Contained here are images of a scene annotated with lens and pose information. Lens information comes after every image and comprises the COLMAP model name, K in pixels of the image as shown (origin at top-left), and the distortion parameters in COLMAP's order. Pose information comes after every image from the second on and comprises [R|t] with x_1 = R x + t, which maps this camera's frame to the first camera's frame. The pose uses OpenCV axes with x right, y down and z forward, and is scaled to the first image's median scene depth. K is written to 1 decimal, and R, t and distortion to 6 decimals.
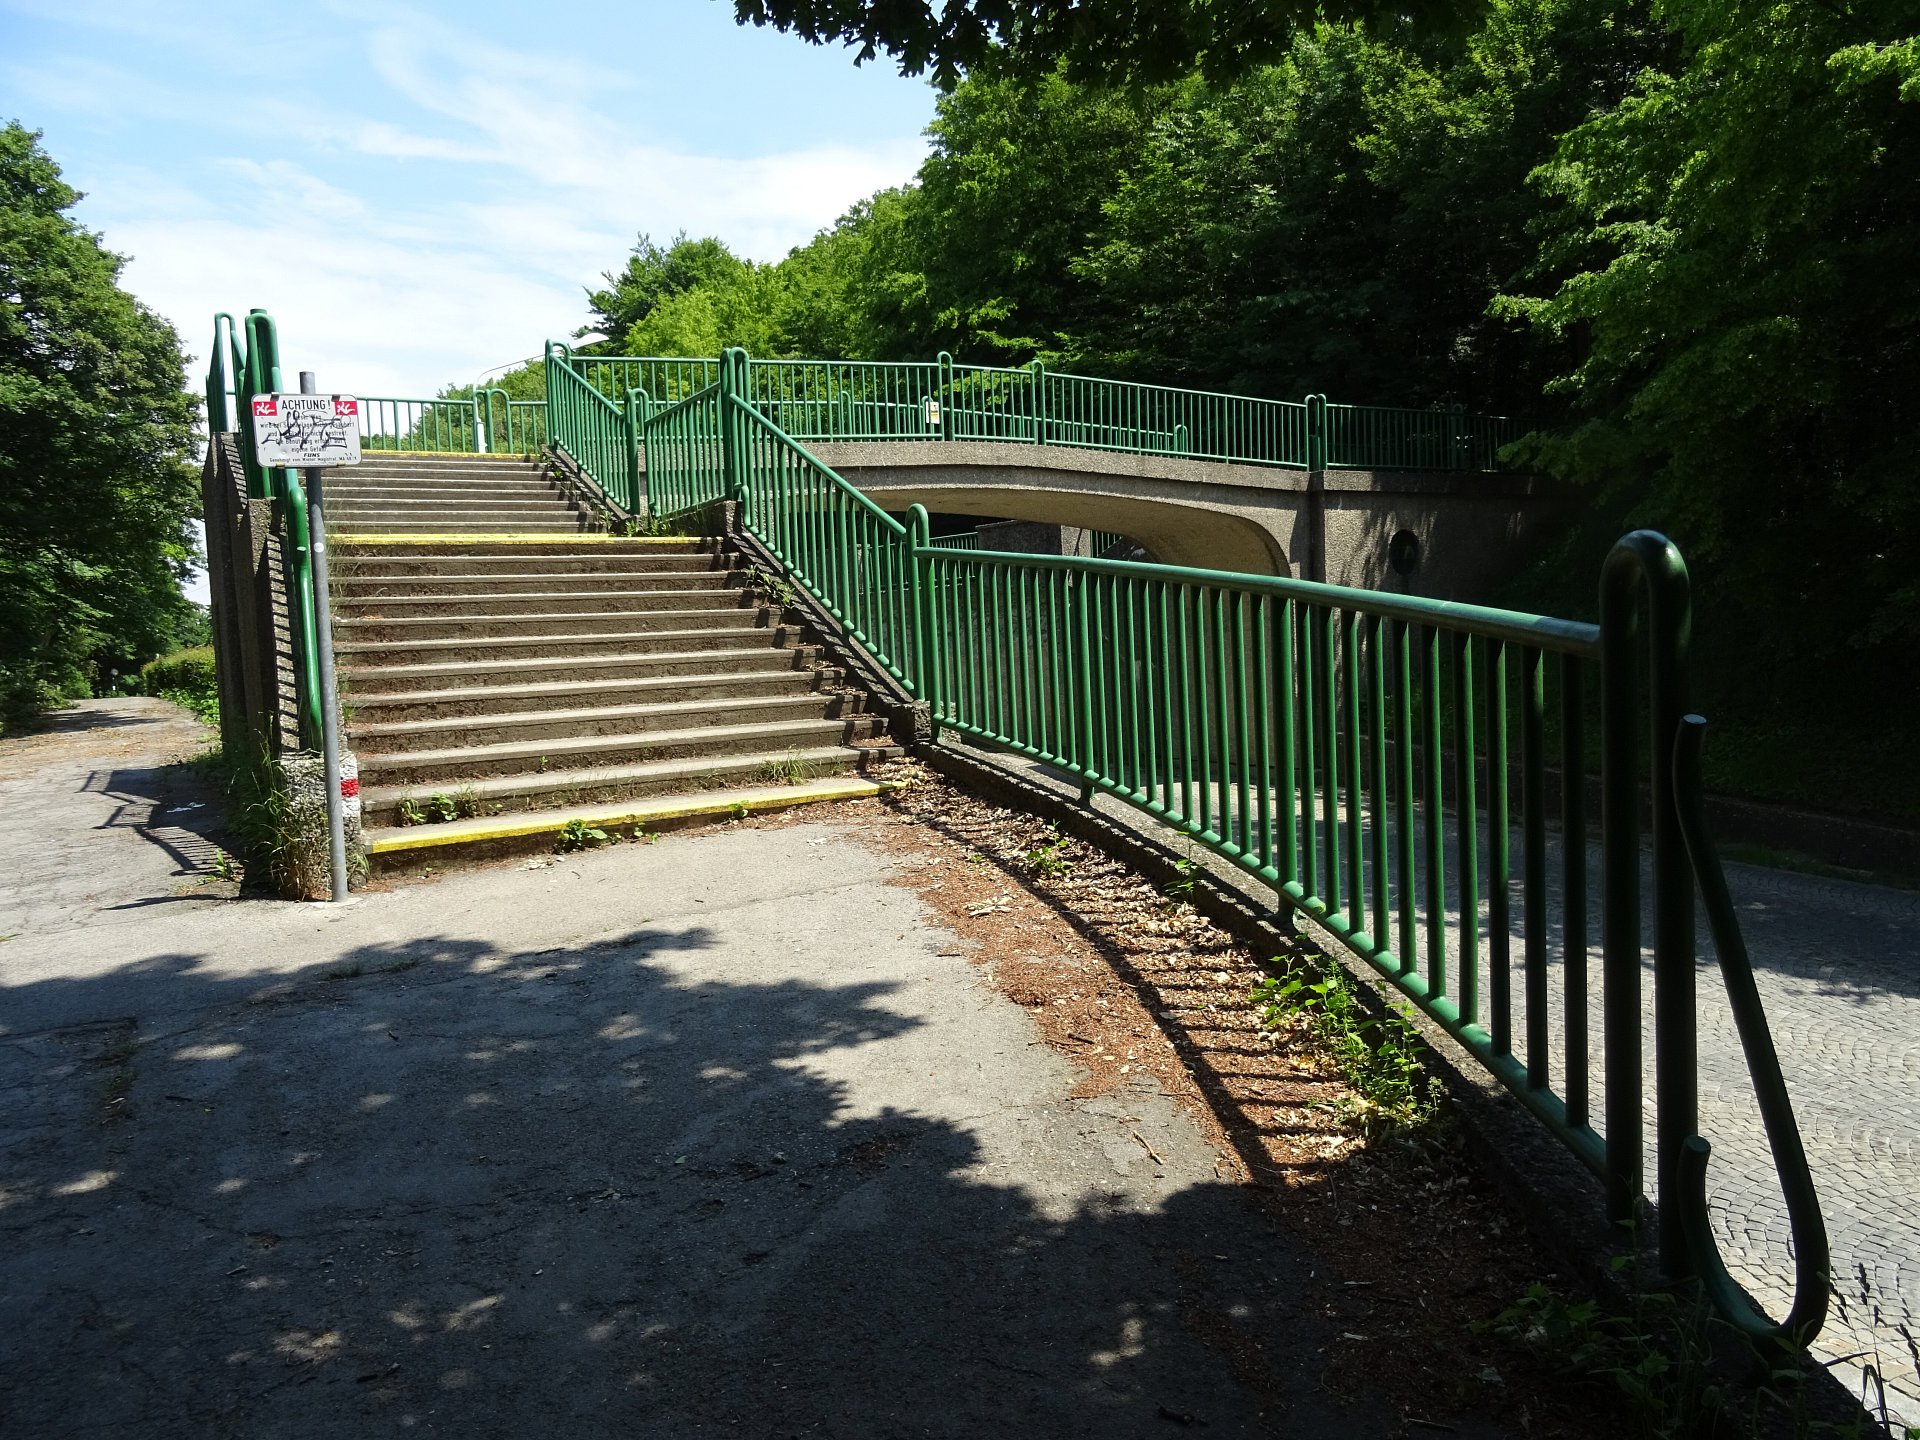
lens RADIAL K [[1402.8, 0, 960.0], [0, 1402.8, 720.0], [0, 0, 1]] dist [-0.007280, 0.004662]
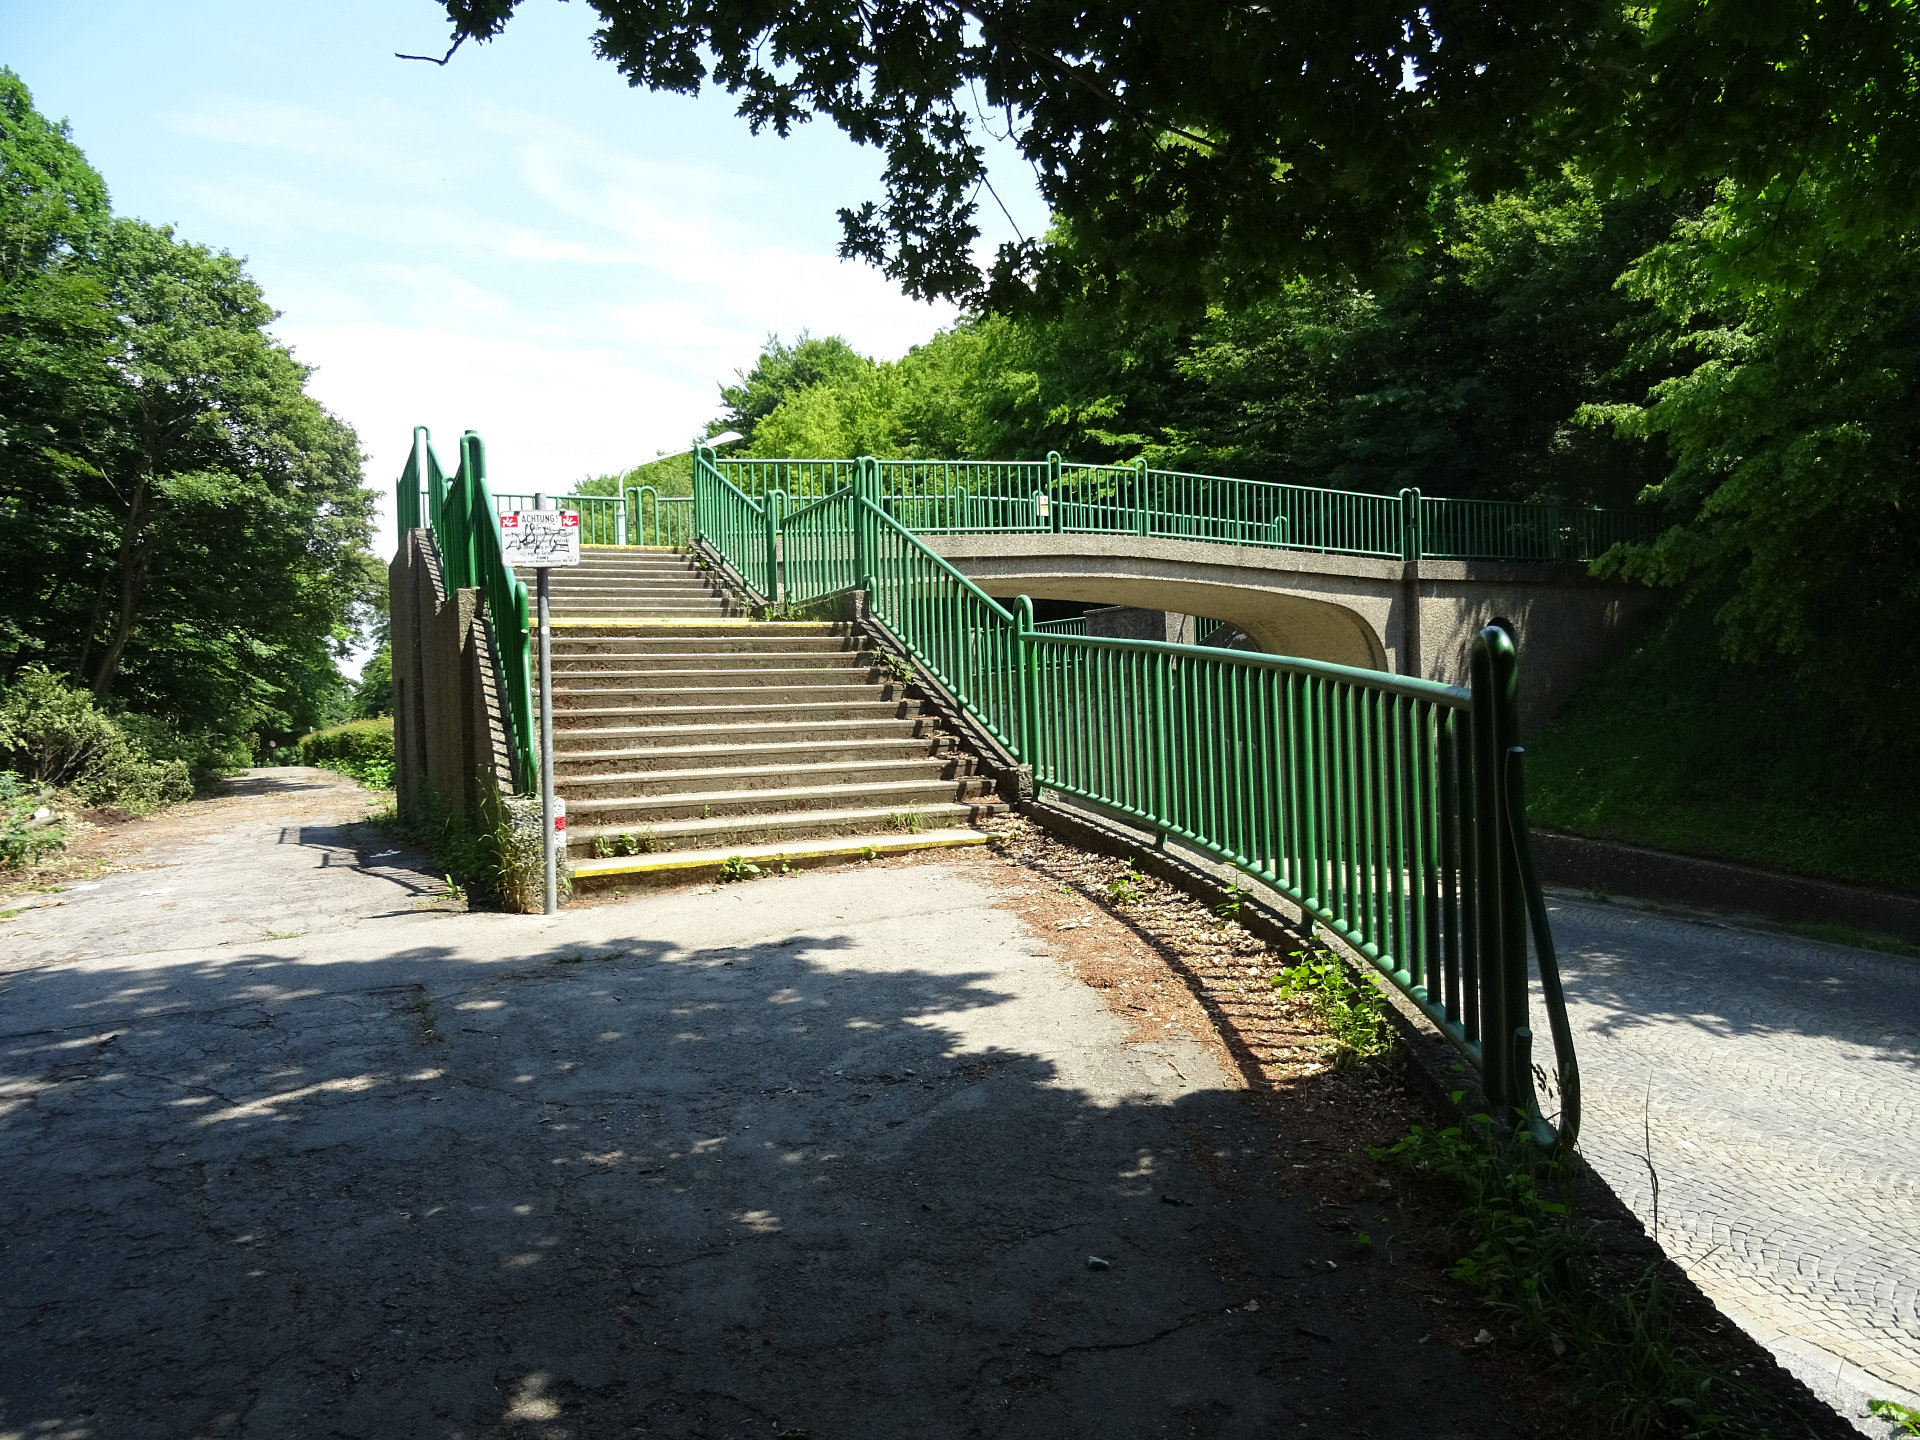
lens RADIAL K [[1407.8, 0, 960.0], [0, 1407.8, 720.0], [0, 0, 1]] dist [-0.033968, 0.000732]
pose [[0.996807, 0.010220, -0.079193, 0.006060], [-0.014890, 0.998170, -0.058601, 0.010347], [0.078449, 0.059593, 0.995135, -0.089223]]
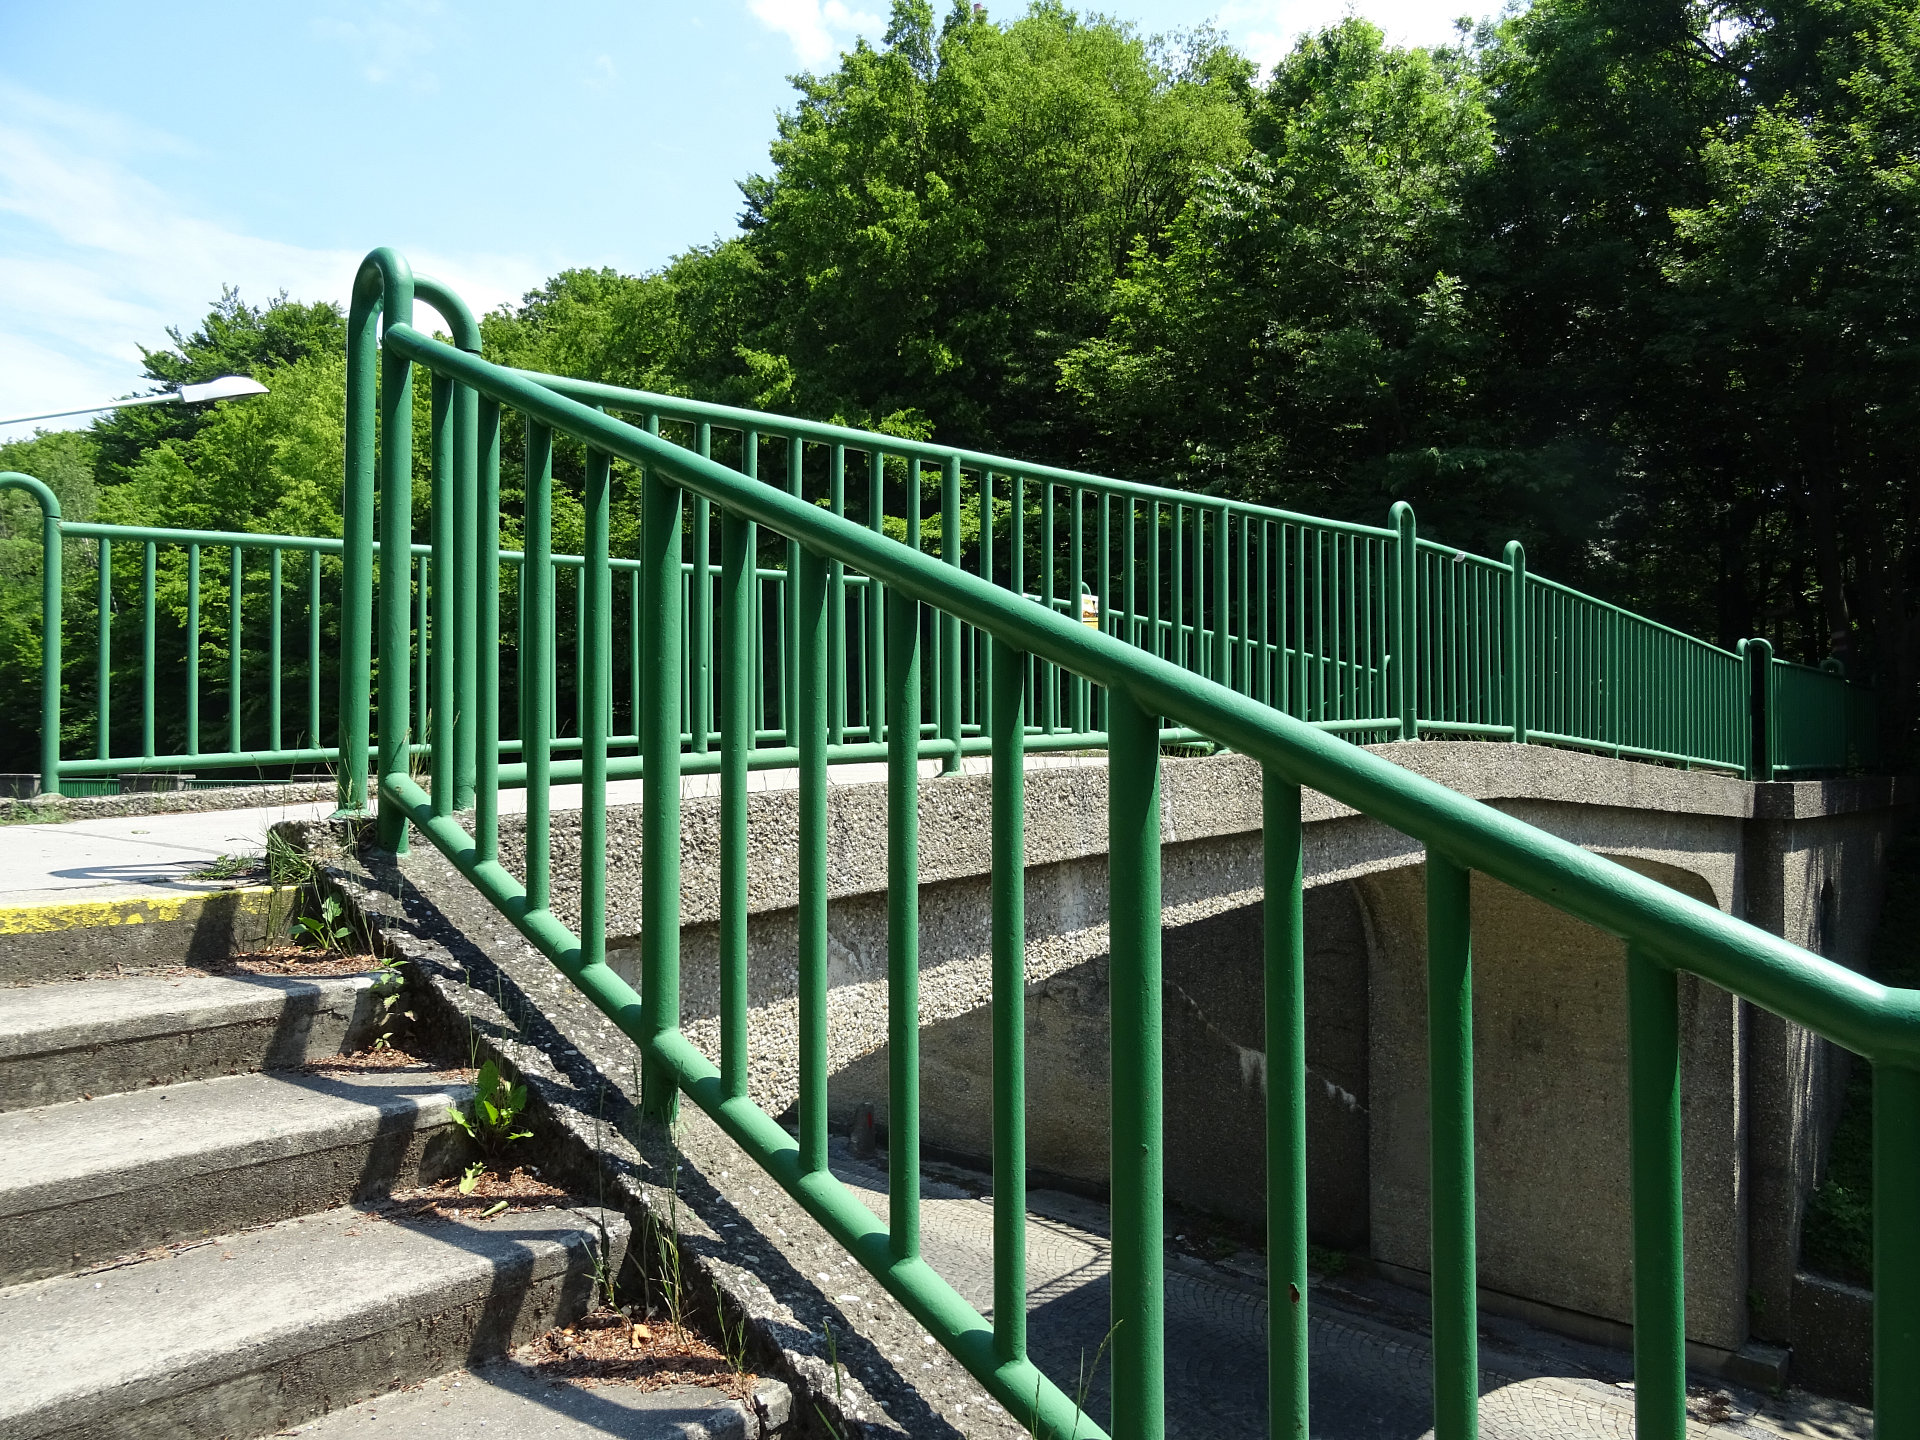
lens RADIAL K [[1402.8, 0, 960.0], [0, 1402.8, 720.0], [0, 0, 1]] dist [-0.007280, 0.004662]
pose [[0.953566, 0.052434, 0.296584, -0.298528], [-0.022671, 0.994431, -0.102918, -0.210356], [-0.300328, 0.091415, 0.949445, 0.884447]]
